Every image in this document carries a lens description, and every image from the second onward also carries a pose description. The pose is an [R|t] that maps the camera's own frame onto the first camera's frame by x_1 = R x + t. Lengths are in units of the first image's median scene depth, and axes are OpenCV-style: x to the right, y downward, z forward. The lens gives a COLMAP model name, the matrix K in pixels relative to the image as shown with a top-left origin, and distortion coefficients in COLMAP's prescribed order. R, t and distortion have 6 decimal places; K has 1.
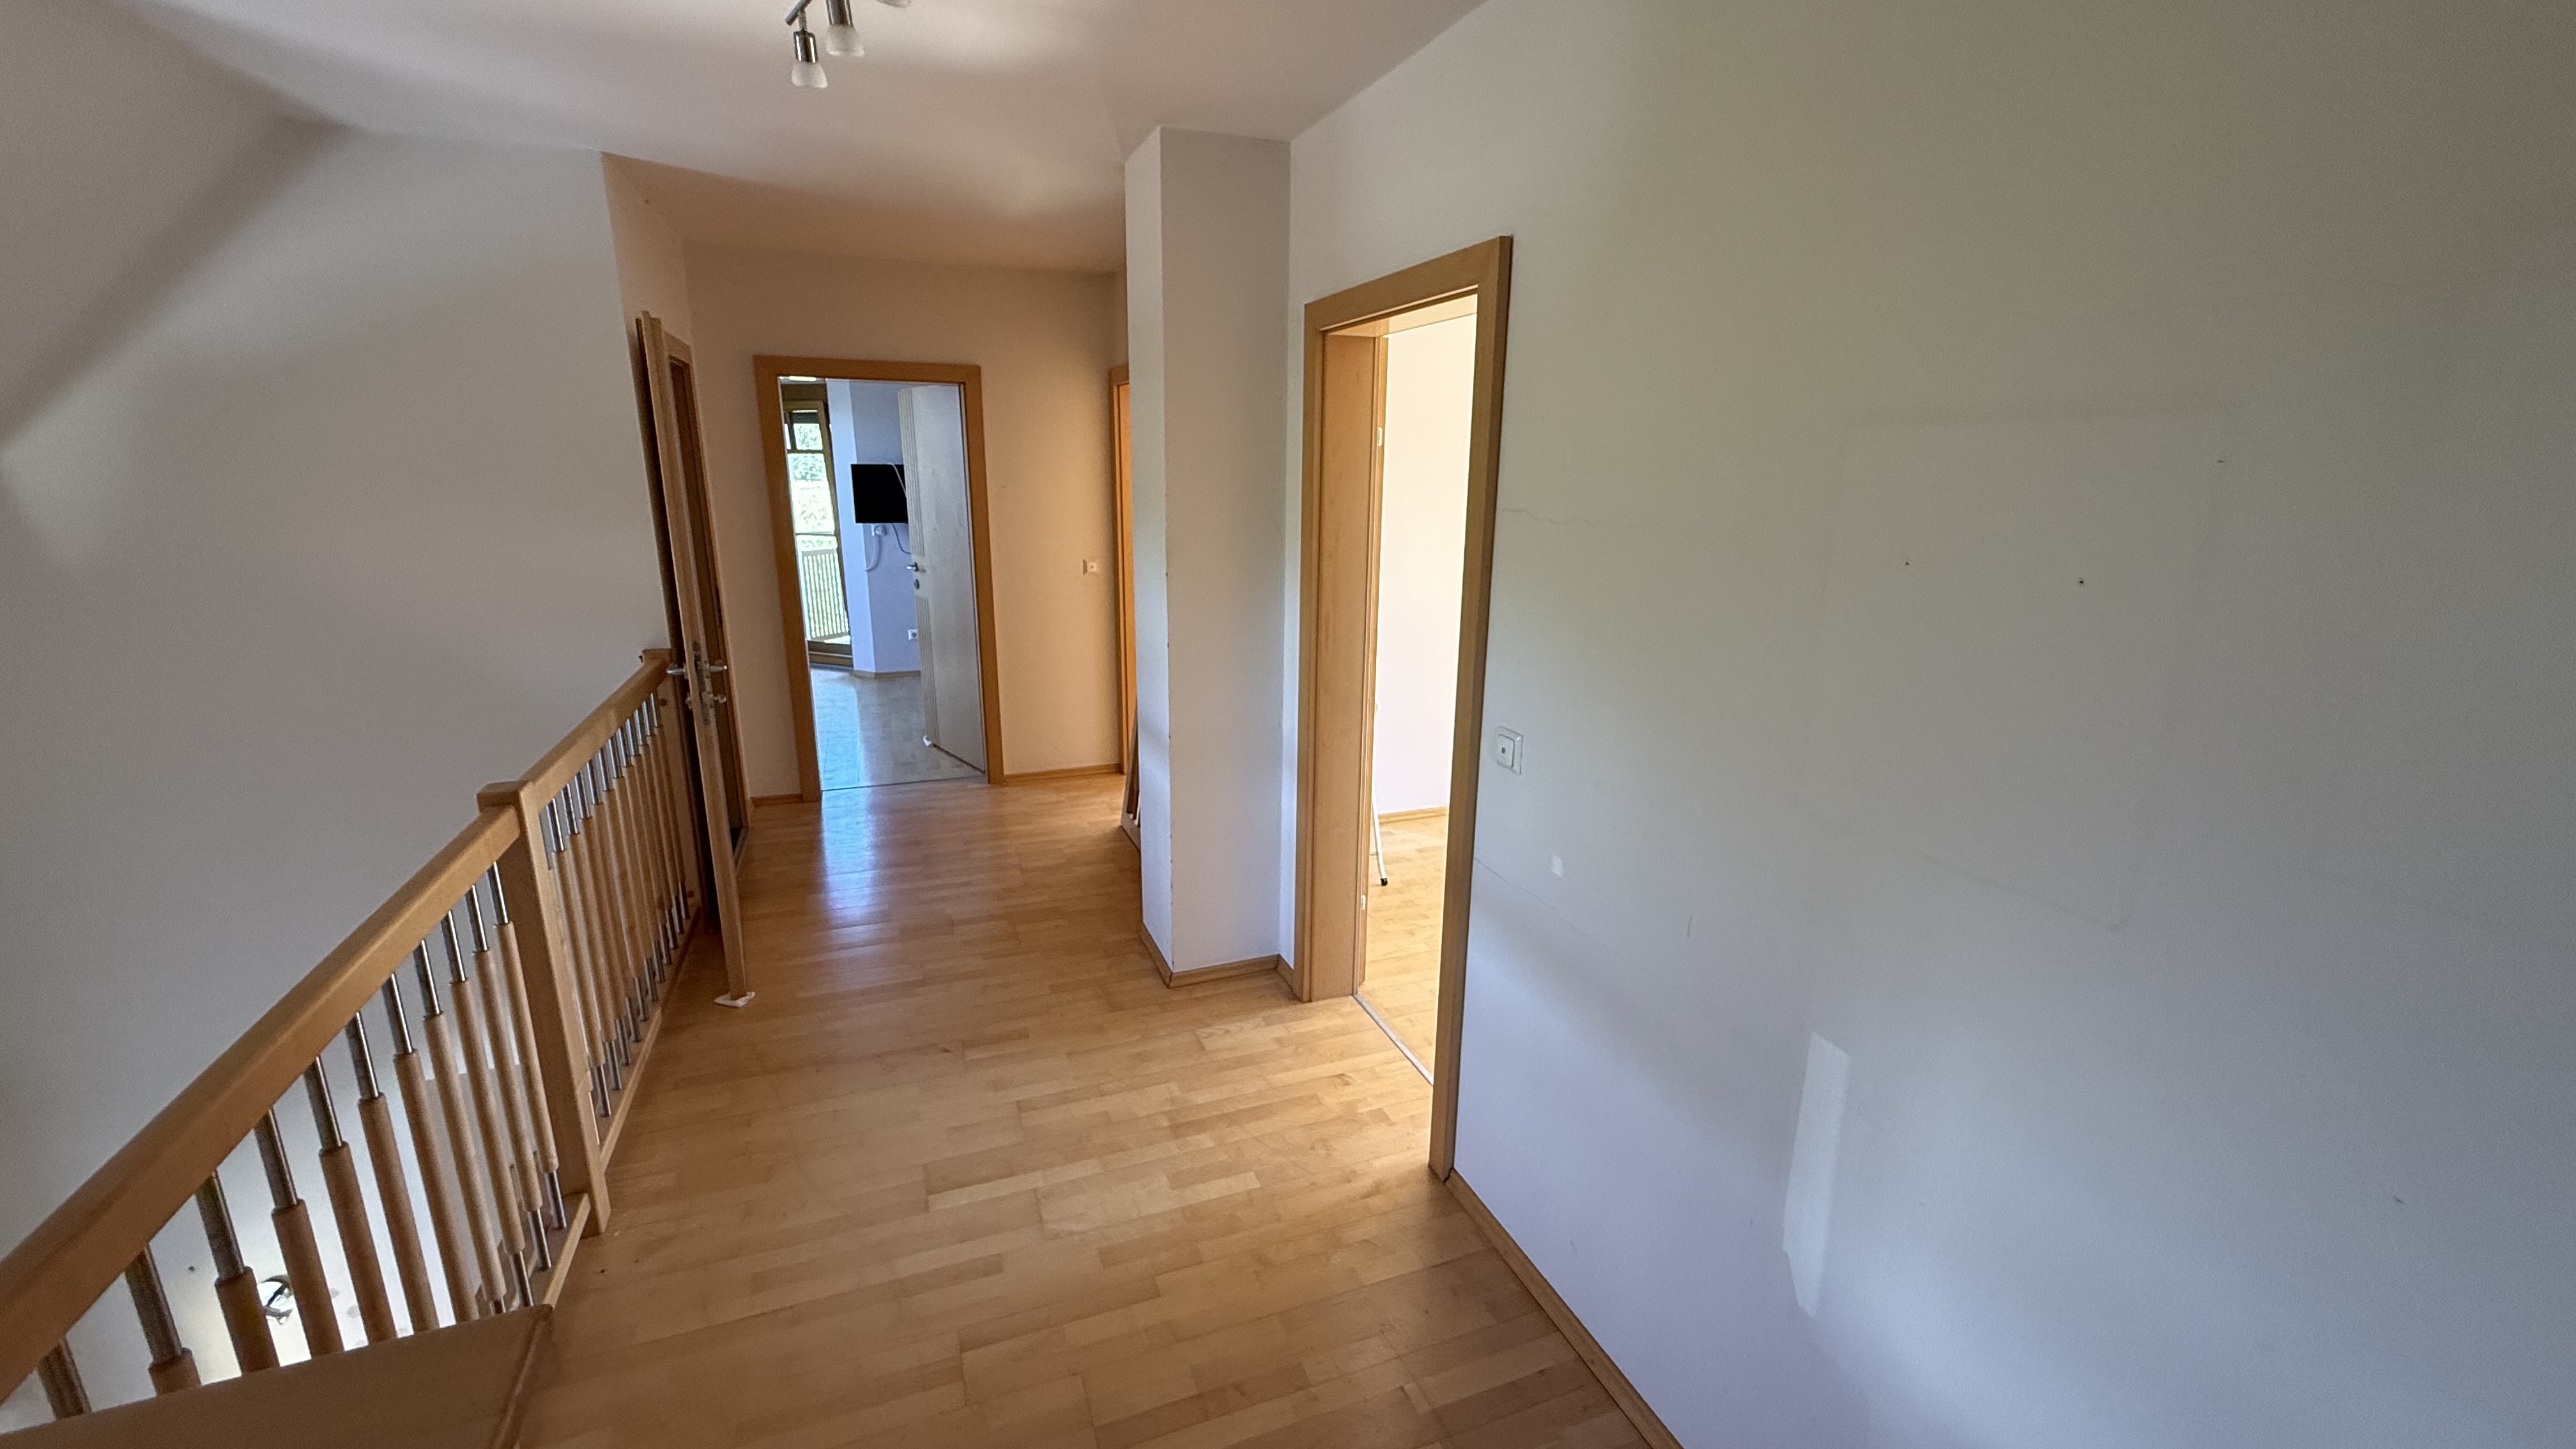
lens RADIAL K [[1030.7, 0, 1287.8], [0, 1030.7, 720.7], [0, 0, 1]] dist [0.004528, 0.000410]
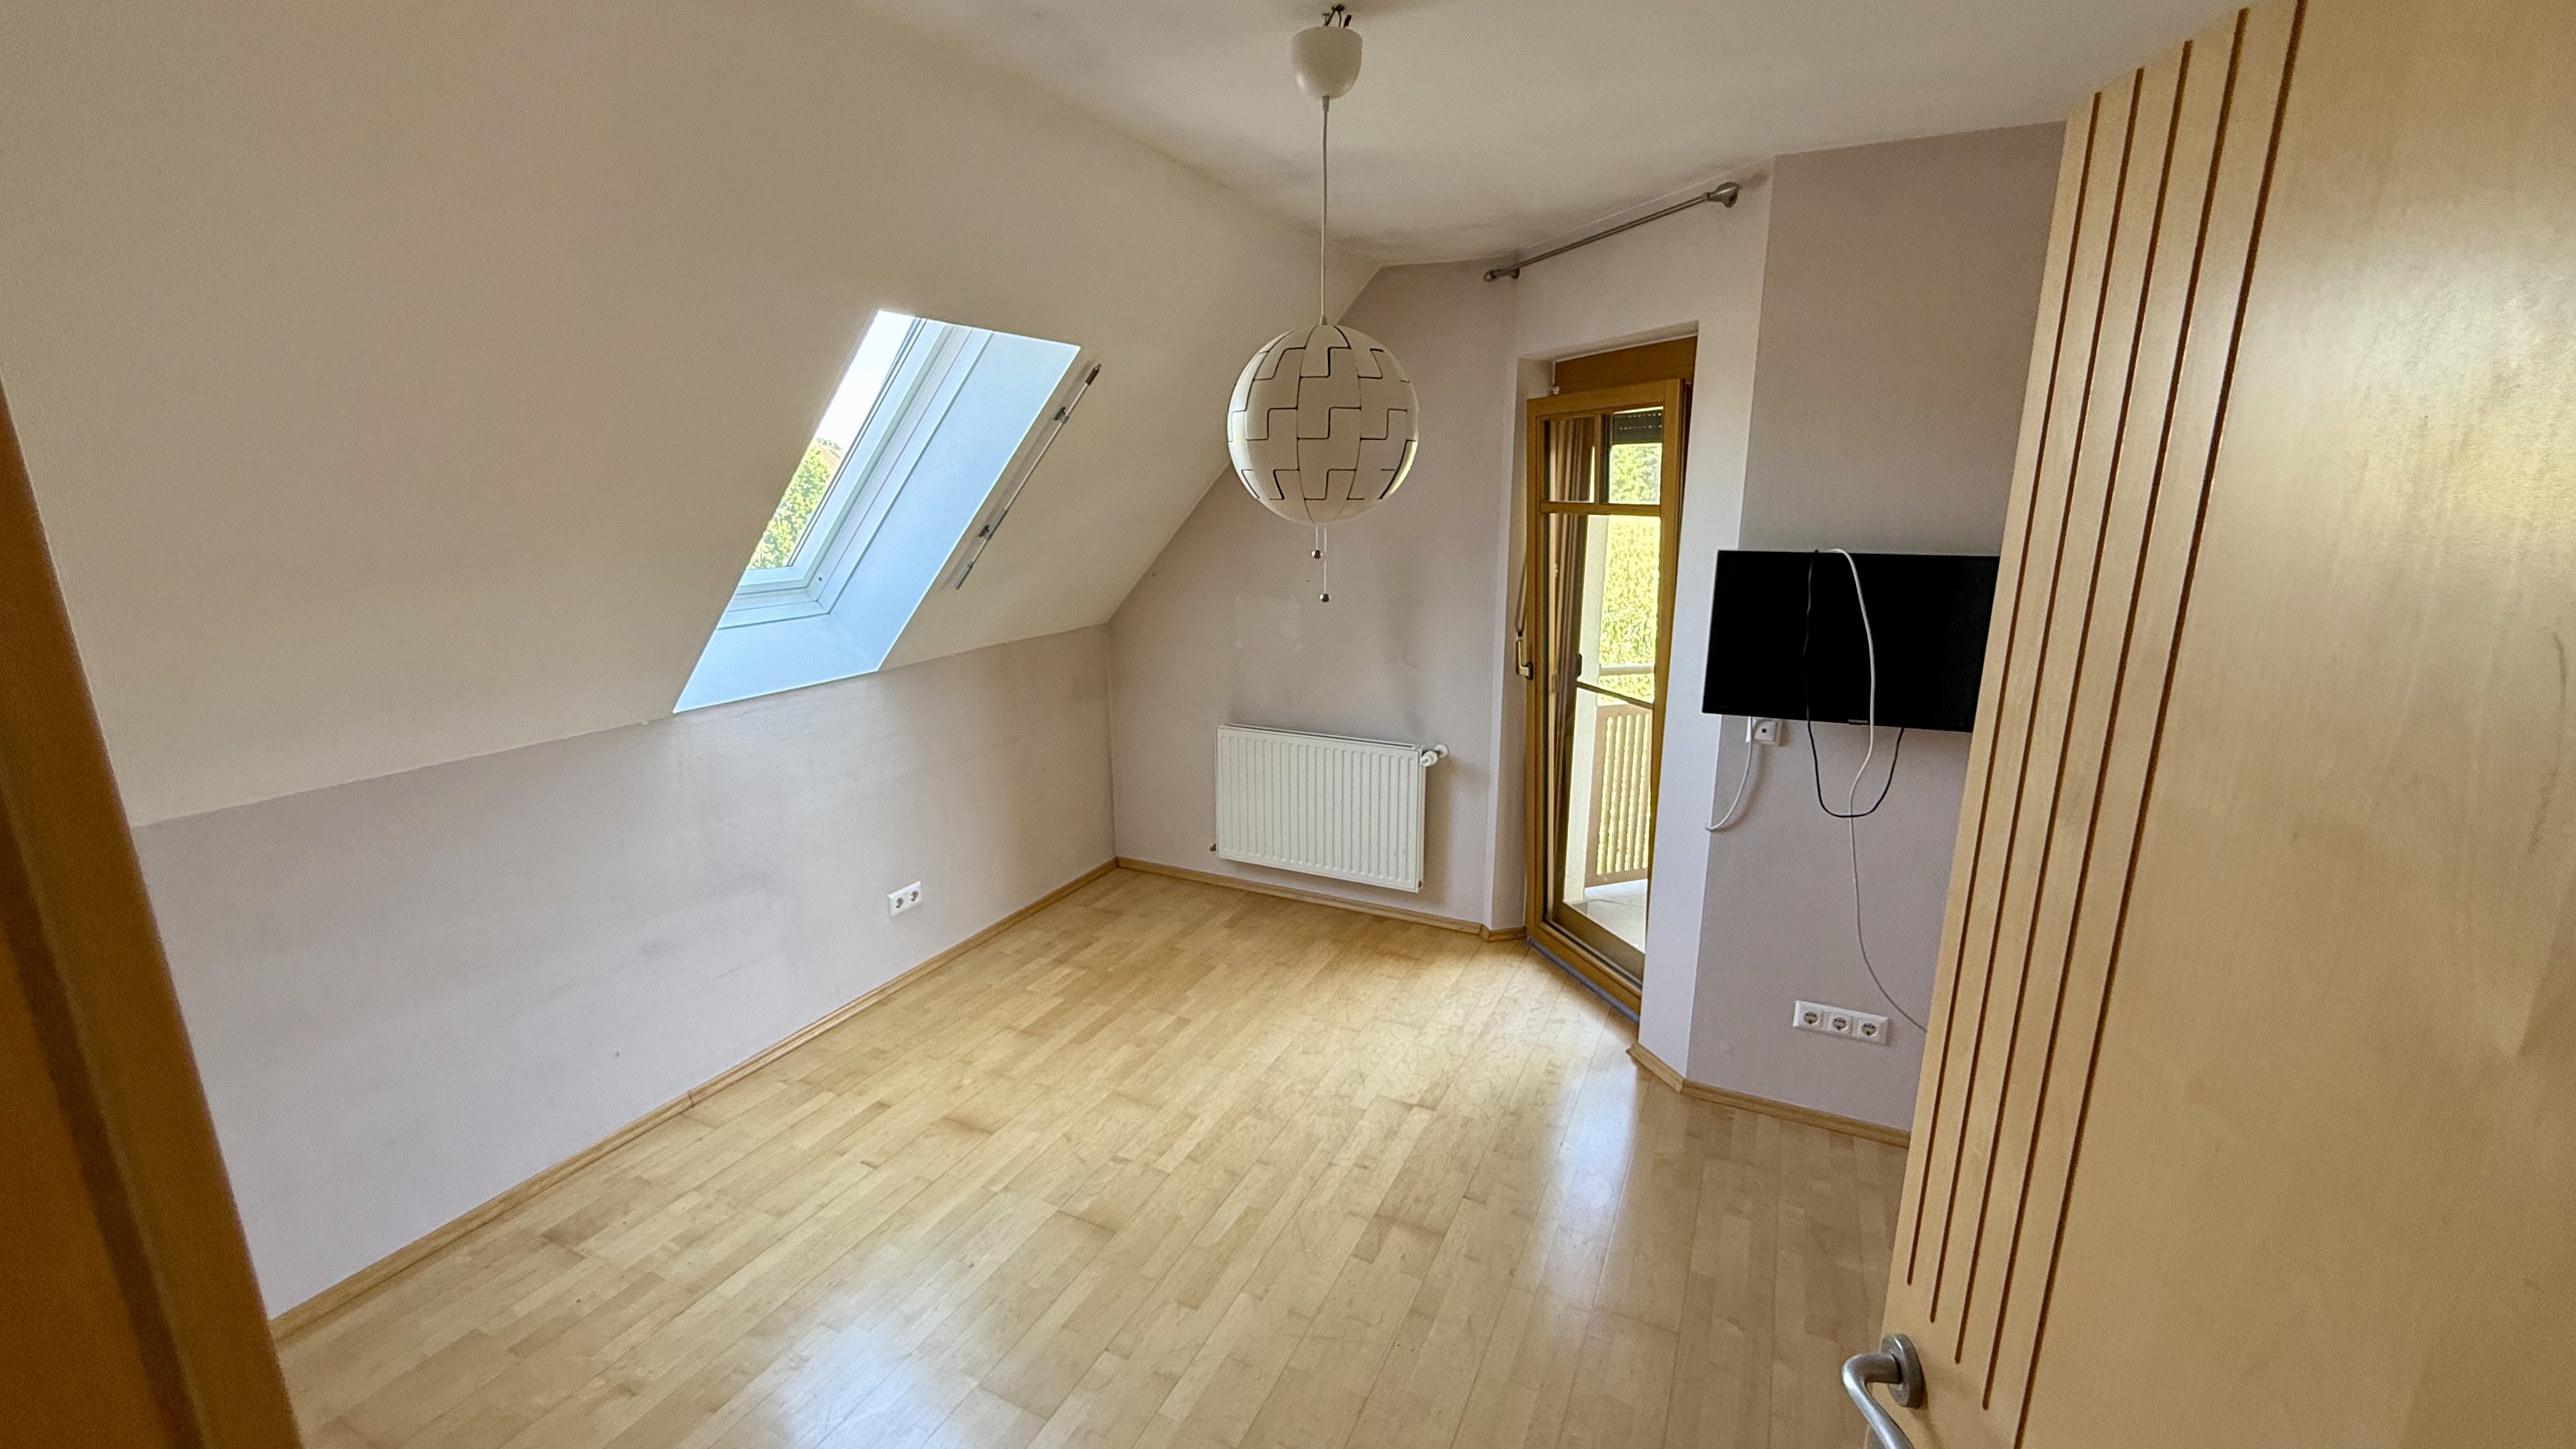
lens RADIAL K [[1030.7, 0, 1288.5], [0, 1030.7, 730.0], [0, 0, 1]] dist [0.004528, 0.000410]
pose [[0.695174, 0.151520, -0.702691, -0.257052], [-0.172364, 0.984151, 0.041691, -0.168896], [0.697871, 0.092136, 0.710272, 0.623640]]
